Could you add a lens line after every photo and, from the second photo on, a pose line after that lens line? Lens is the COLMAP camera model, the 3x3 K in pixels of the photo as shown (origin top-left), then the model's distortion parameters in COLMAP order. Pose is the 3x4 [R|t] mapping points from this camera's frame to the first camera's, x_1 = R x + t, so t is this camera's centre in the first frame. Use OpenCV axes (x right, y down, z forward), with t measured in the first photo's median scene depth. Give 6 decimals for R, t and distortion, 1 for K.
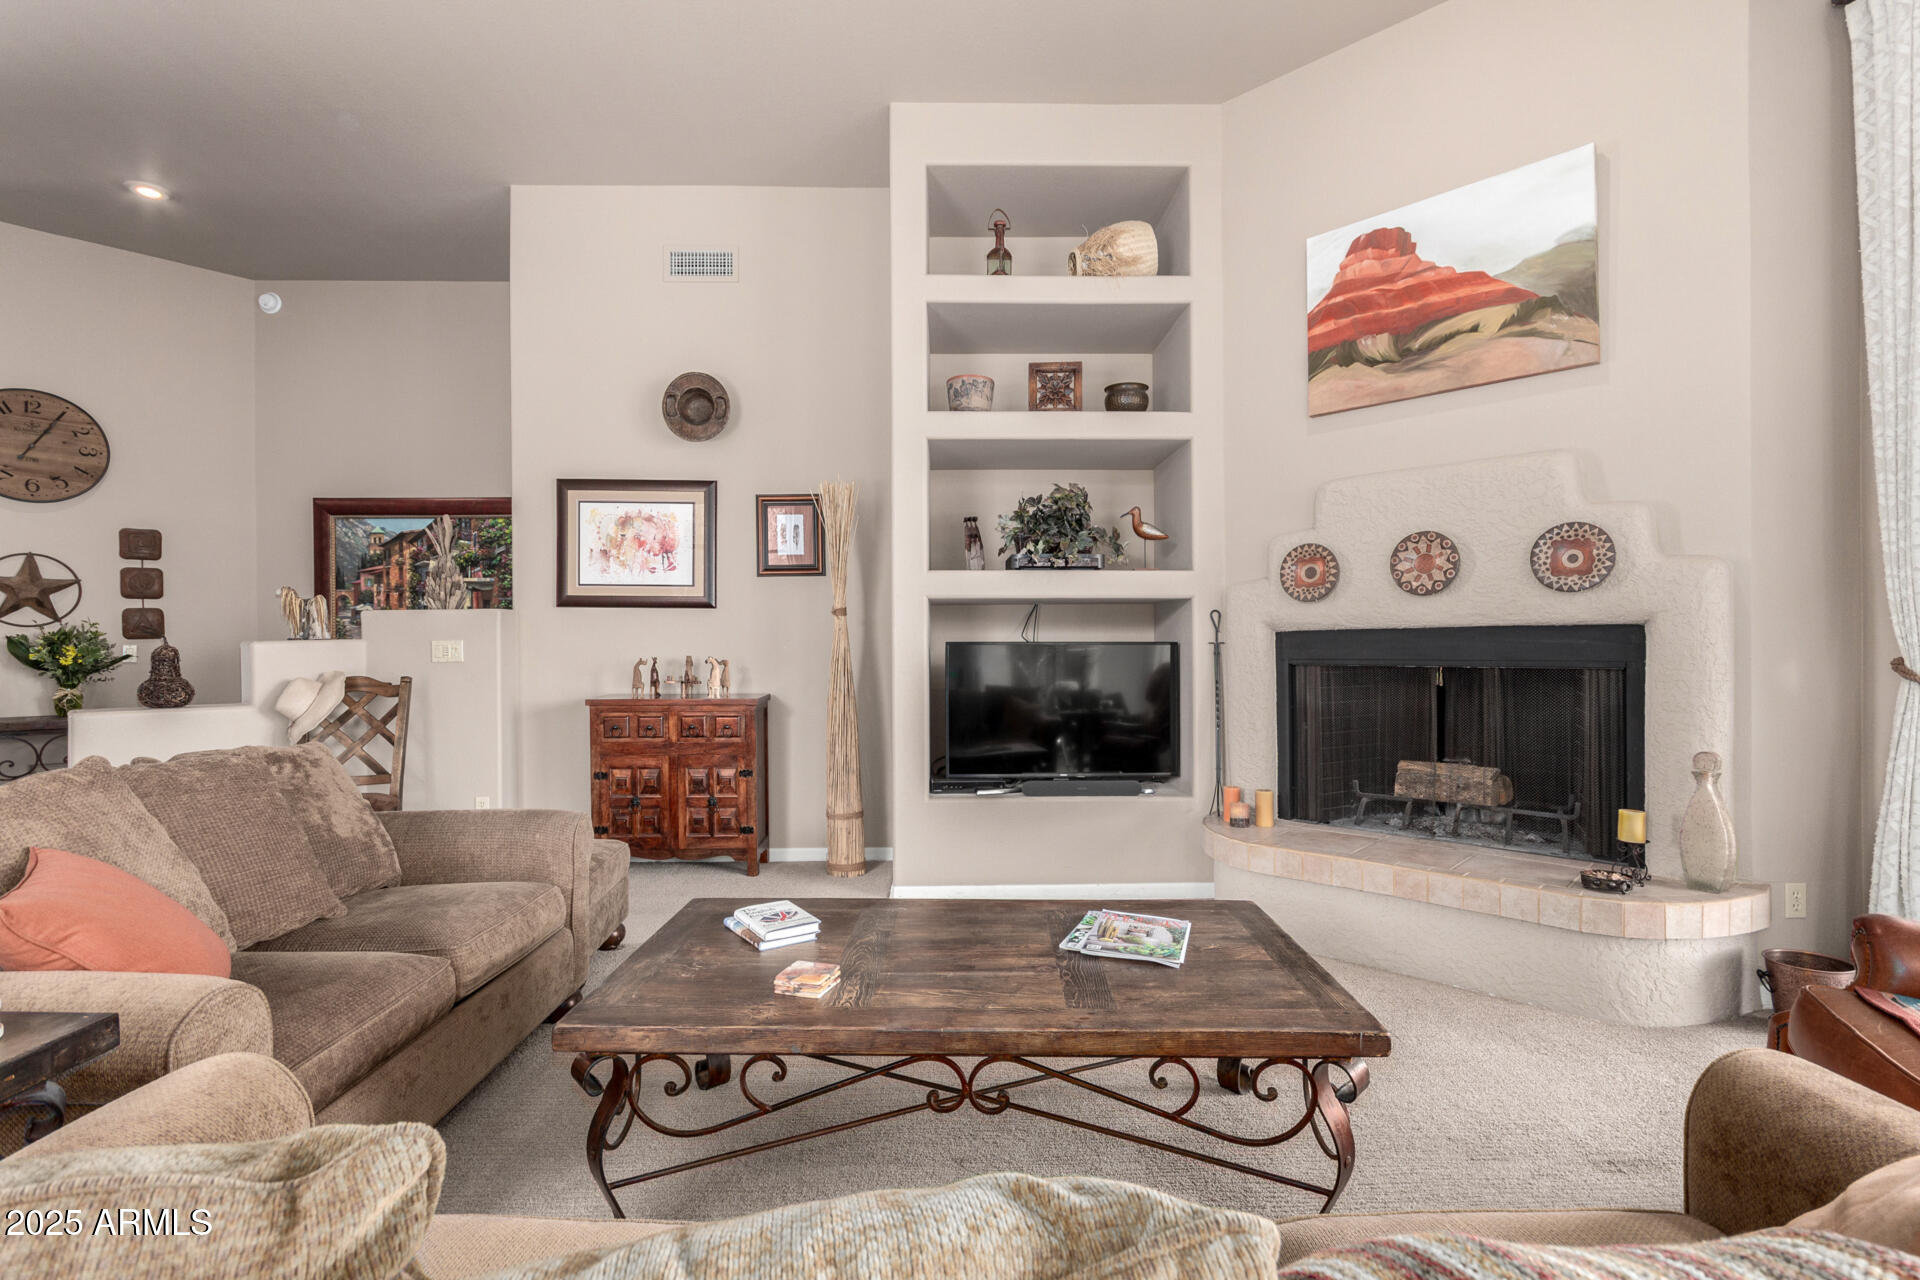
lens RADIAL K [[886.4, 0, 957.8], [0, 886.4, 636.8], [0, 0, 1]] dist [0.013204, 0.001446]
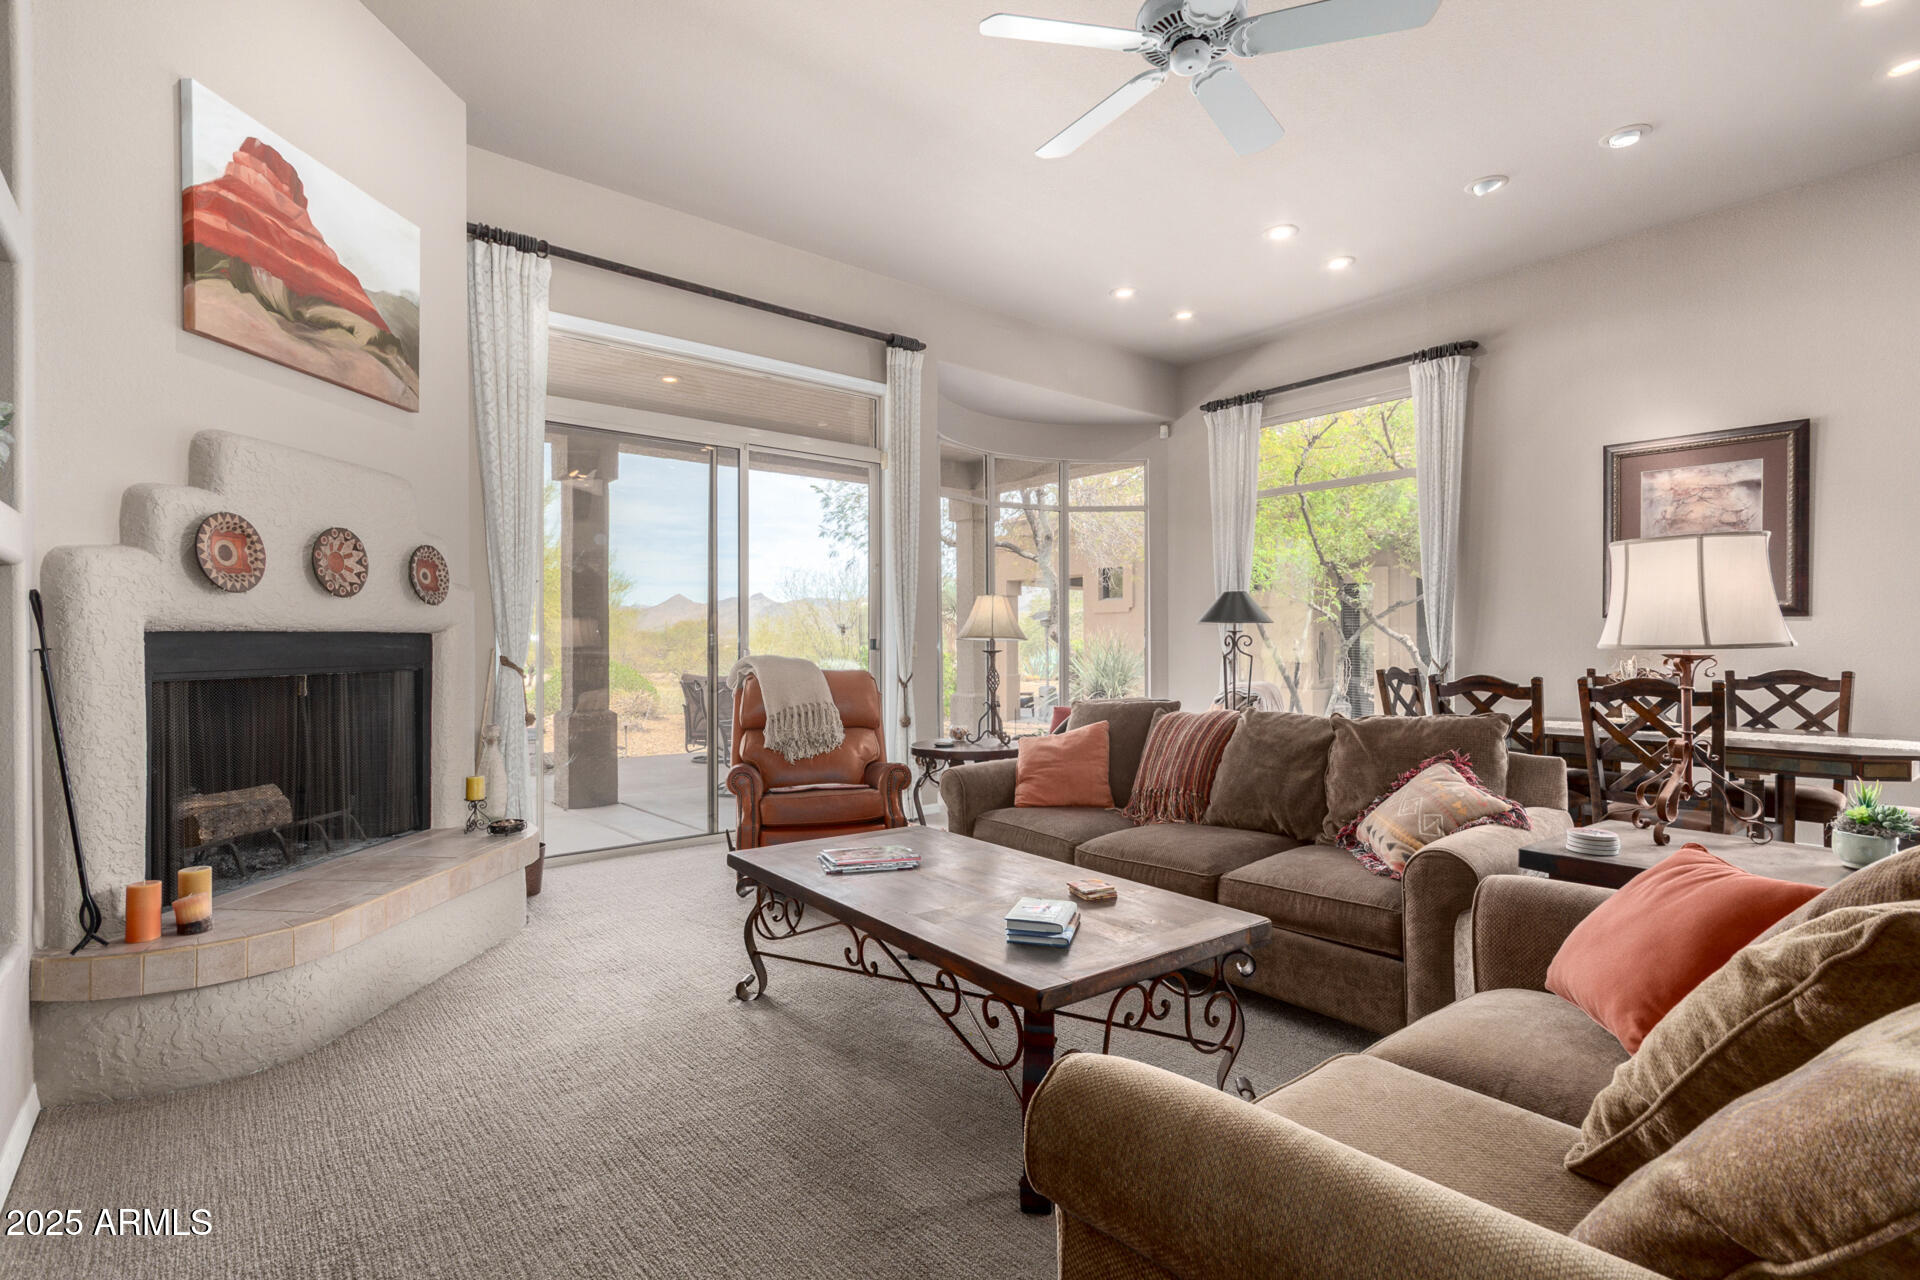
lens RADIAL K [[886.4, 0, 958.5], [0, 886.4, 648.9], [0, 0, 1]] dist [0.013204, 0.001446]
pose [[-0.624474, 0.005003, 0.781029, -0.587569], [0.005190, 0.999984, -0.002255, 0.012315], [-0.781028, 0.002645, -0.624490, 1.052006]]
